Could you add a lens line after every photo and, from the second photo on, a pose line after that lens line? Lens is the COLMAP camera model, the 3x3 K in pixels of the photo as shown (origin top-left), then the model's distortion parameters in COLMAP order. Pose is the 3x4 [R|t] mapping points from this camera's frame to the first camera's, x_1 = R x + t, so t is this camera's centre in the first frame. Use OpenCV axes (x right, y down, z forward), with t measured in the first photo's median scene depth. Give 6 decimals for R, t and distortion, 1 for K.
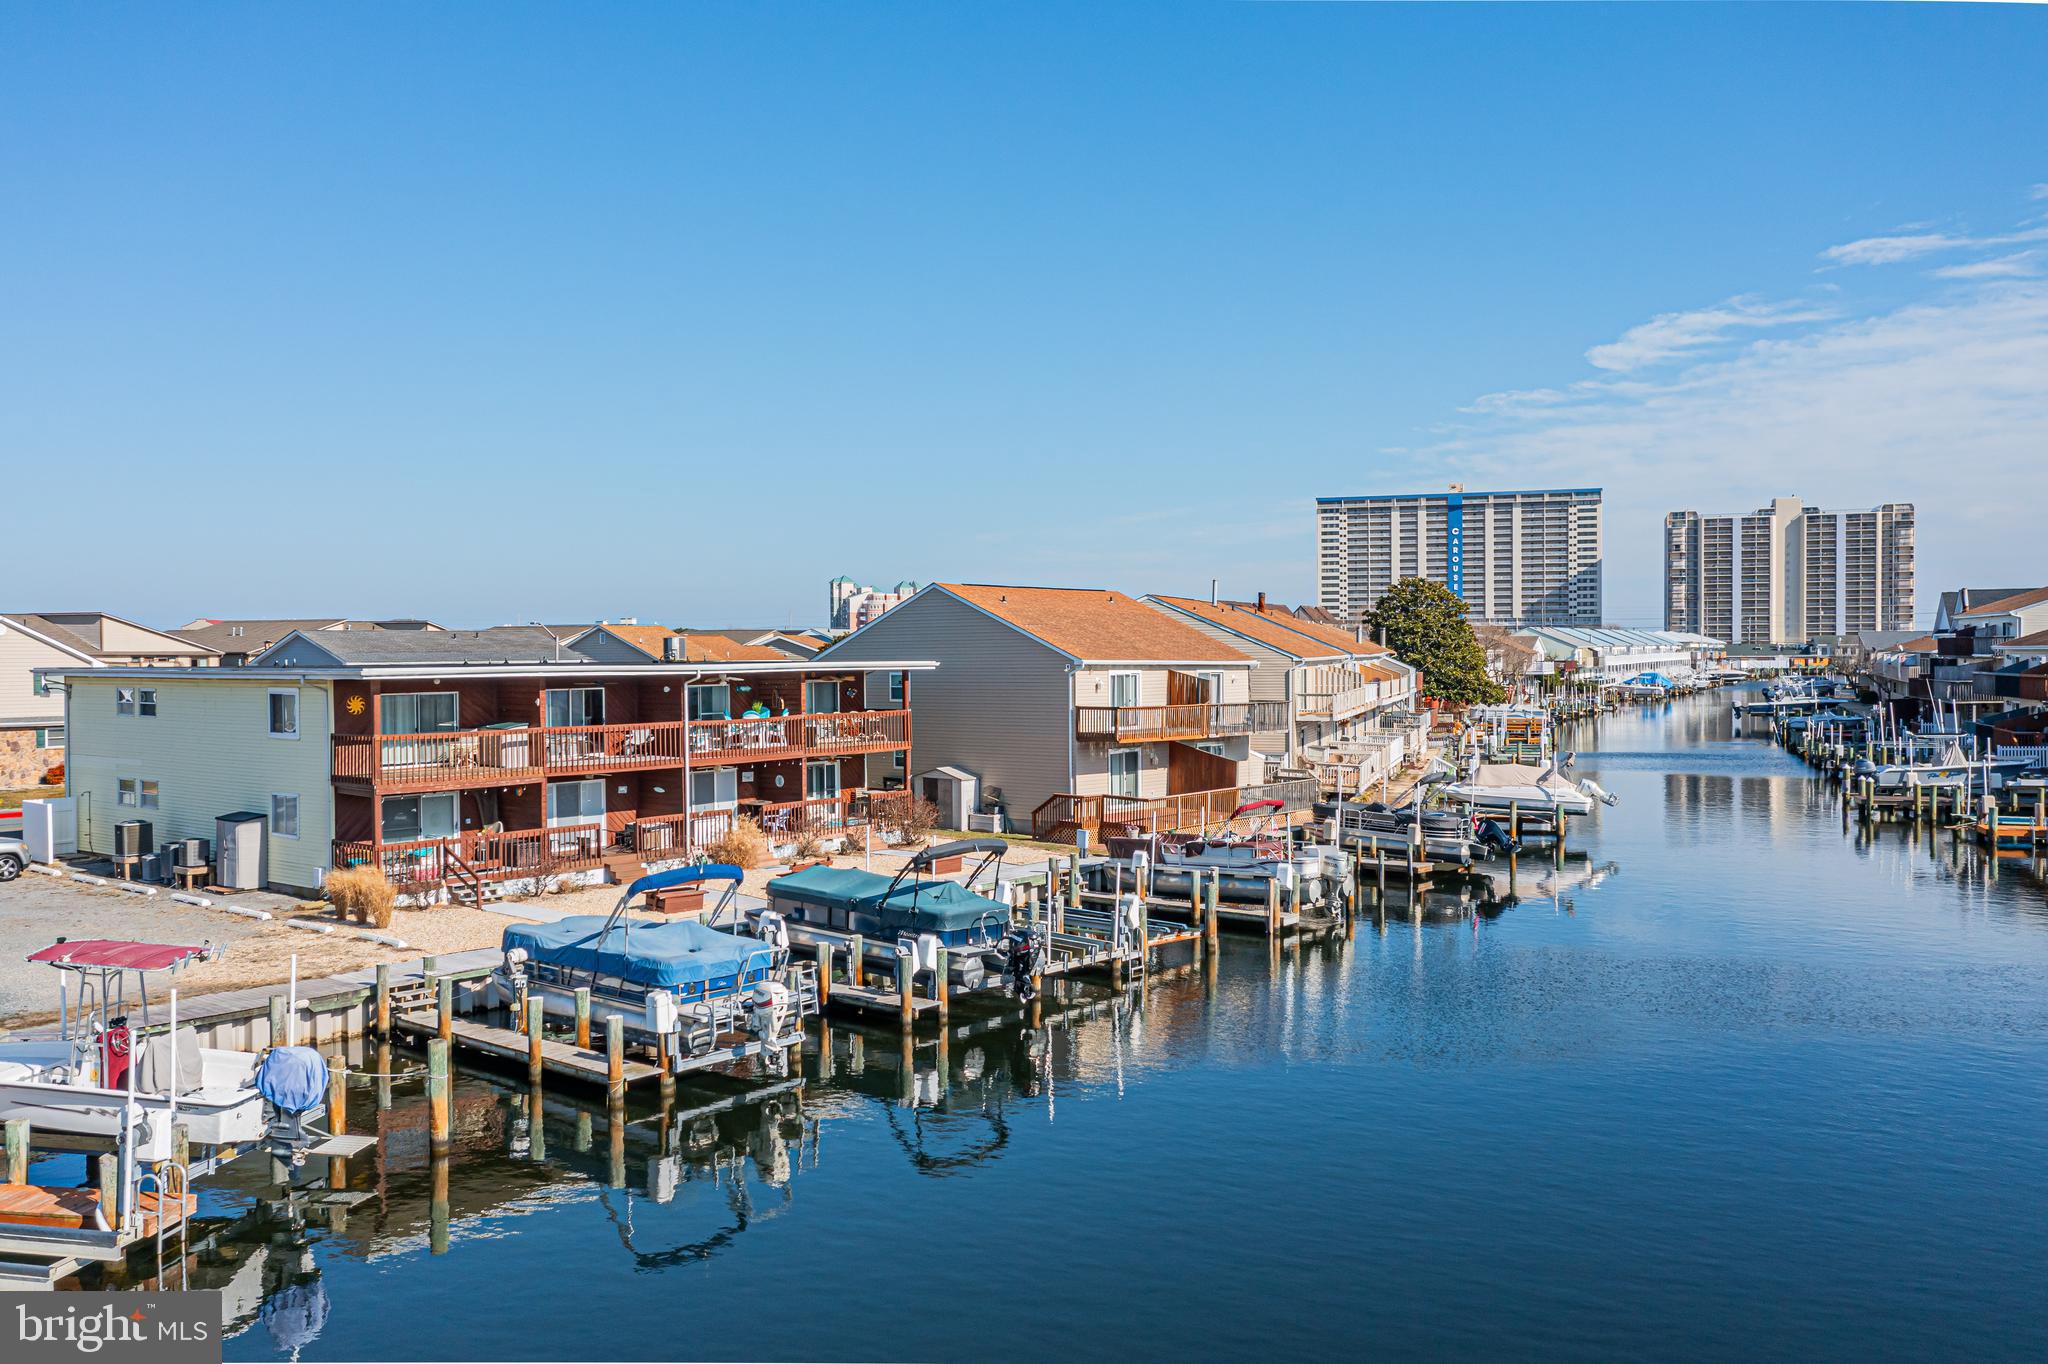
lens RADIAL K [[1635.1, 0, 1020.1], [0, 1635.1, 679.2], [0, 0, 1]] dist [-0.005281, 0.076893]
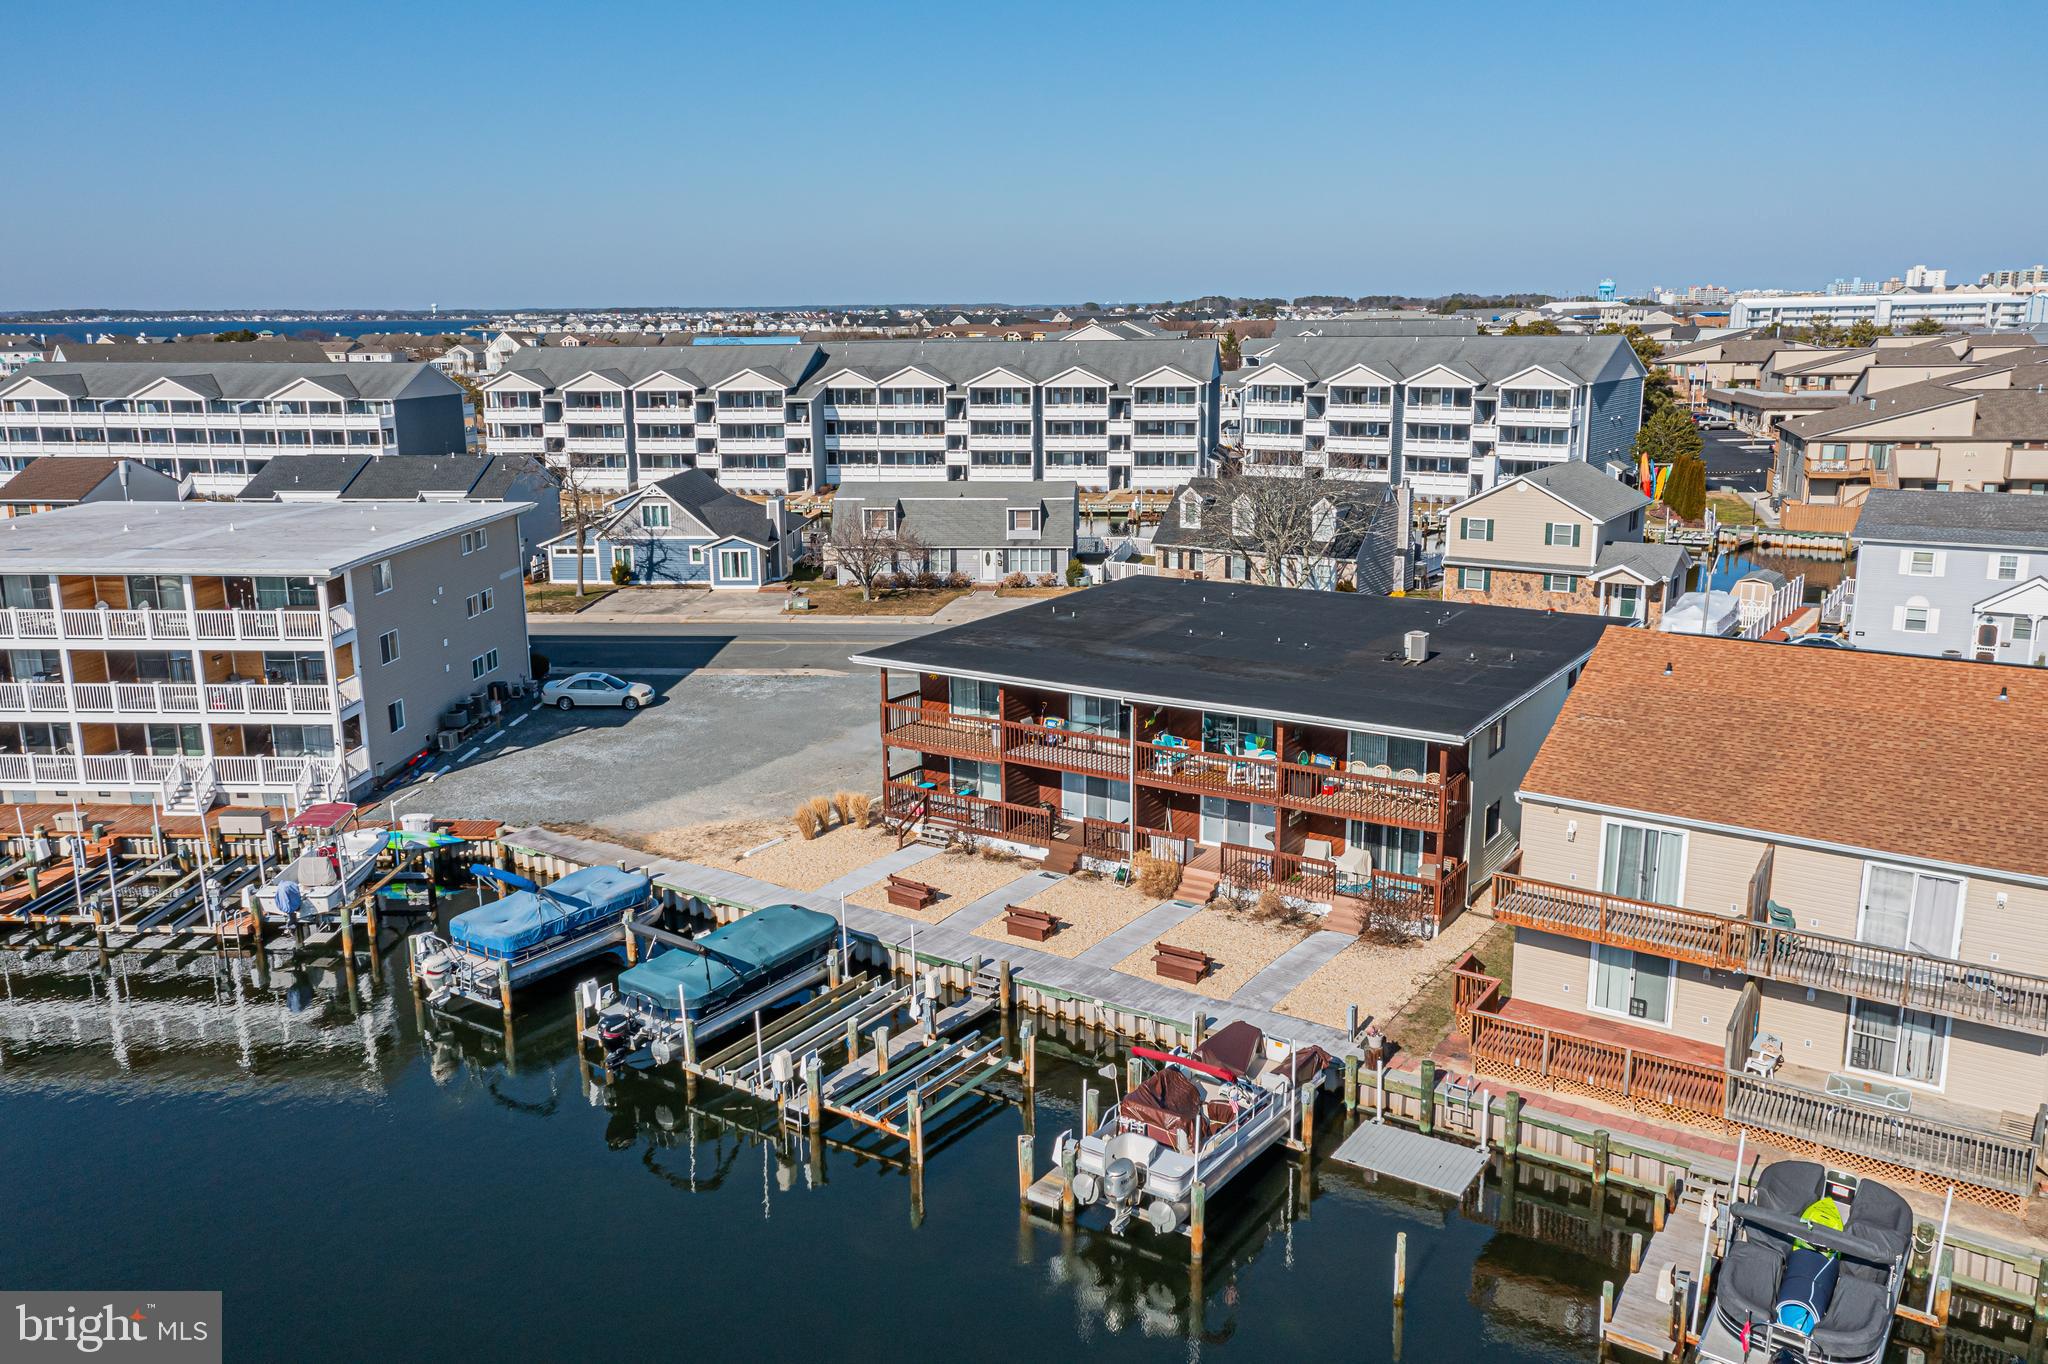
lens RADIAL K [[1635.1, 0, 1020.1], [0, 1635.1, 679.2], [0, 0, 1]] dist [-0.005281, 0.076893]
pose [[0.093313, 0.225726, -0.969711, 0.783885], [-0.002419, 0.974010, 0.226494, -0.246560], [0.995634, -0.018789, 0.091434, 0.832926]]
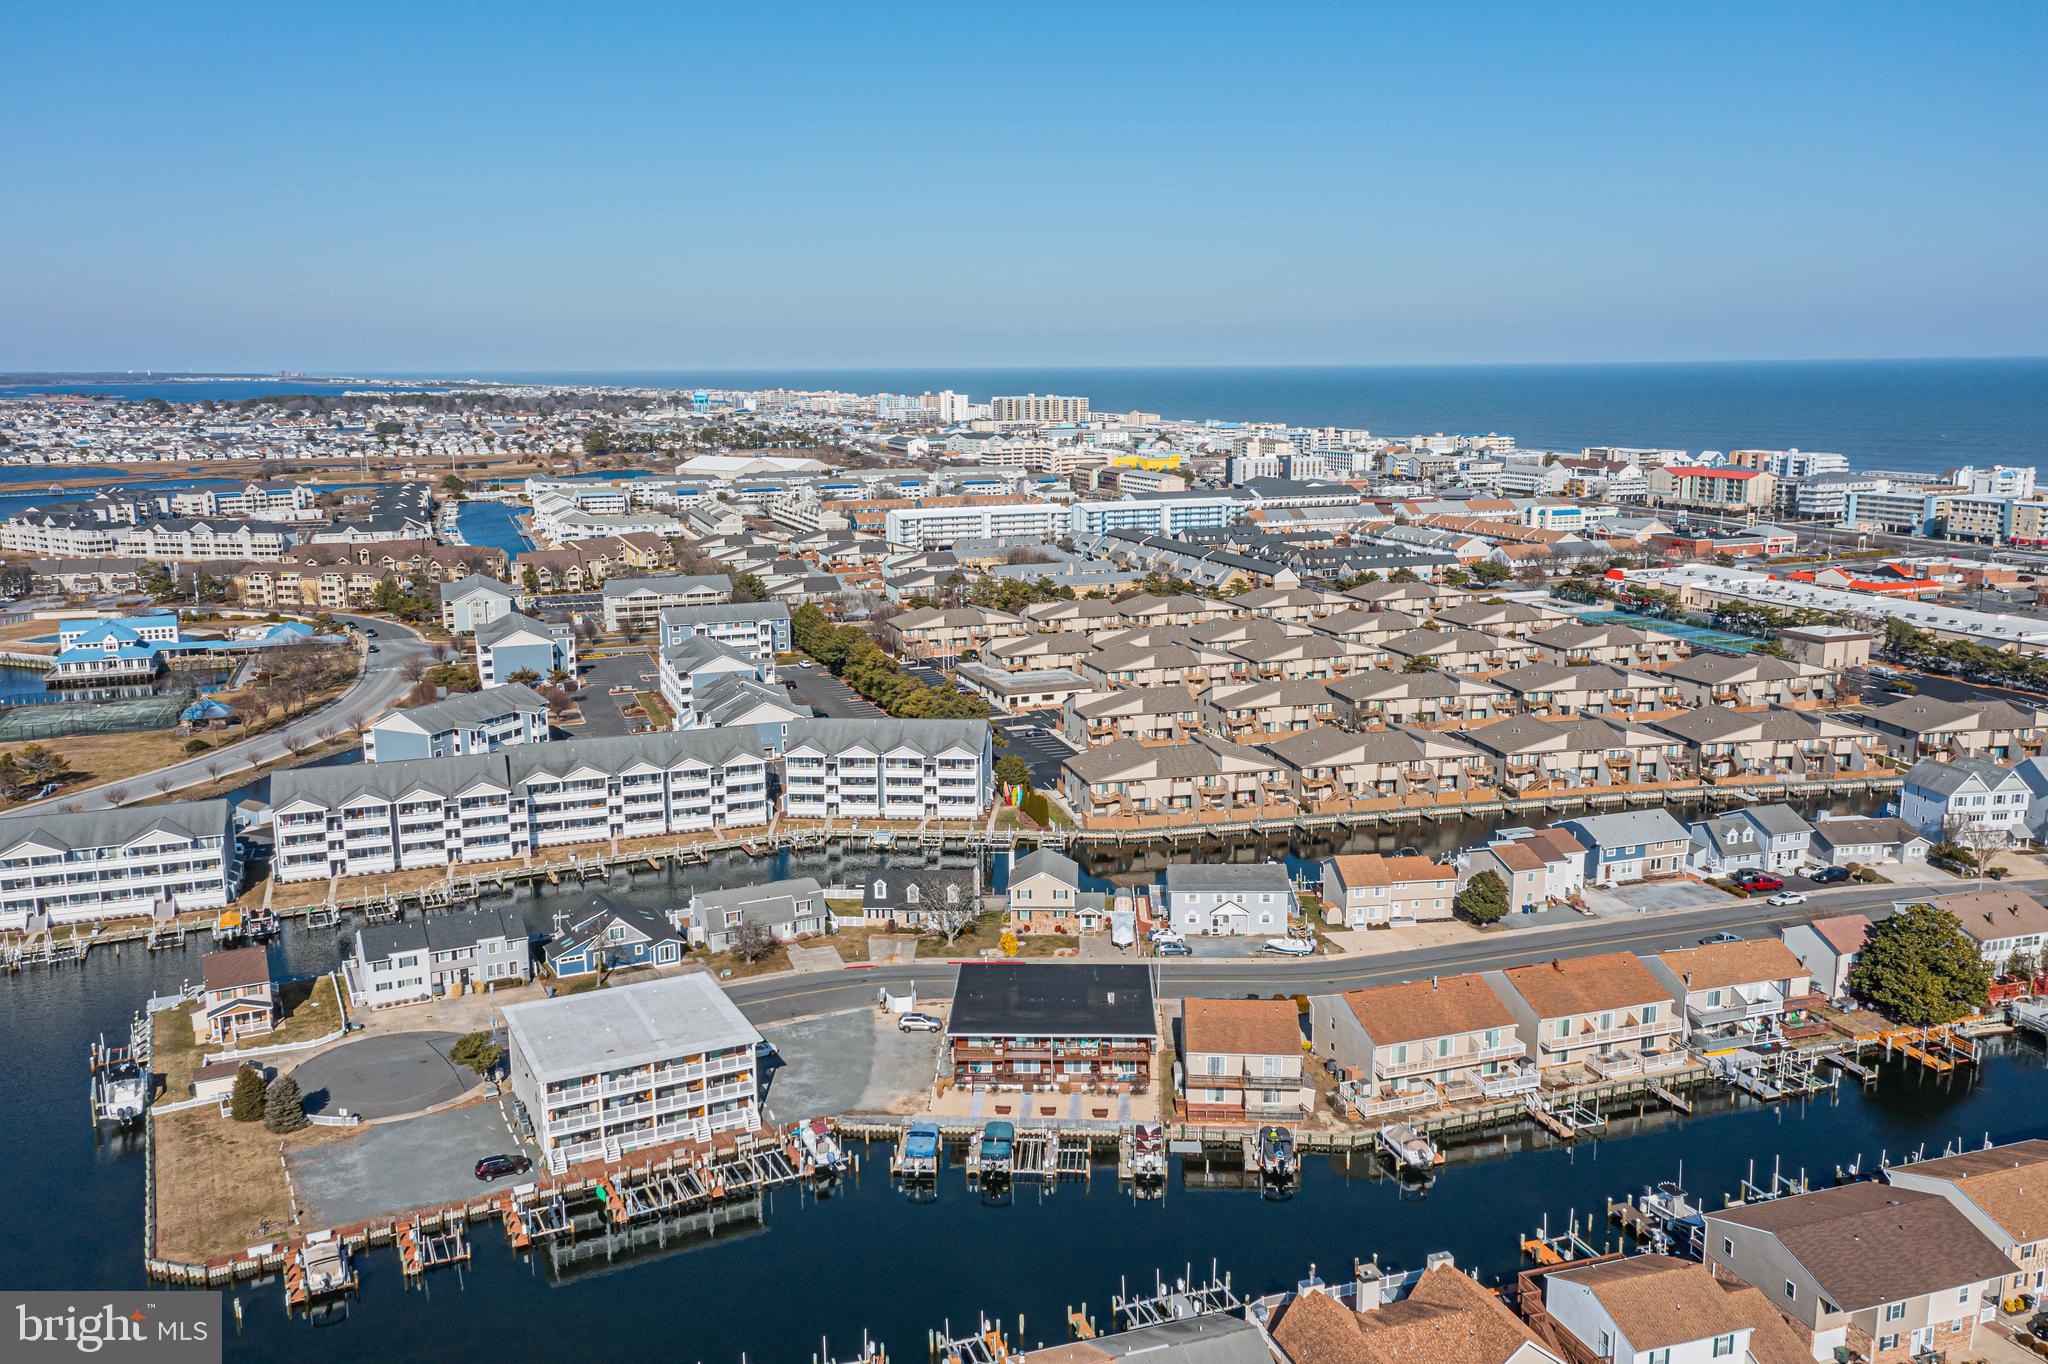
lens RADIAL K [[1635.1, 0, 1020.1], [0, 1635.1, 679.2], [0, 0, 1]] dist [-0.005281, 0.076893]
pose [[0.597543, 0.153842, -0.786940, 2.298404], [-0.008410, 0.982570, 0.185701, -1.349052], [0.801793, -0.104346, 0.588422, -0.963253]]
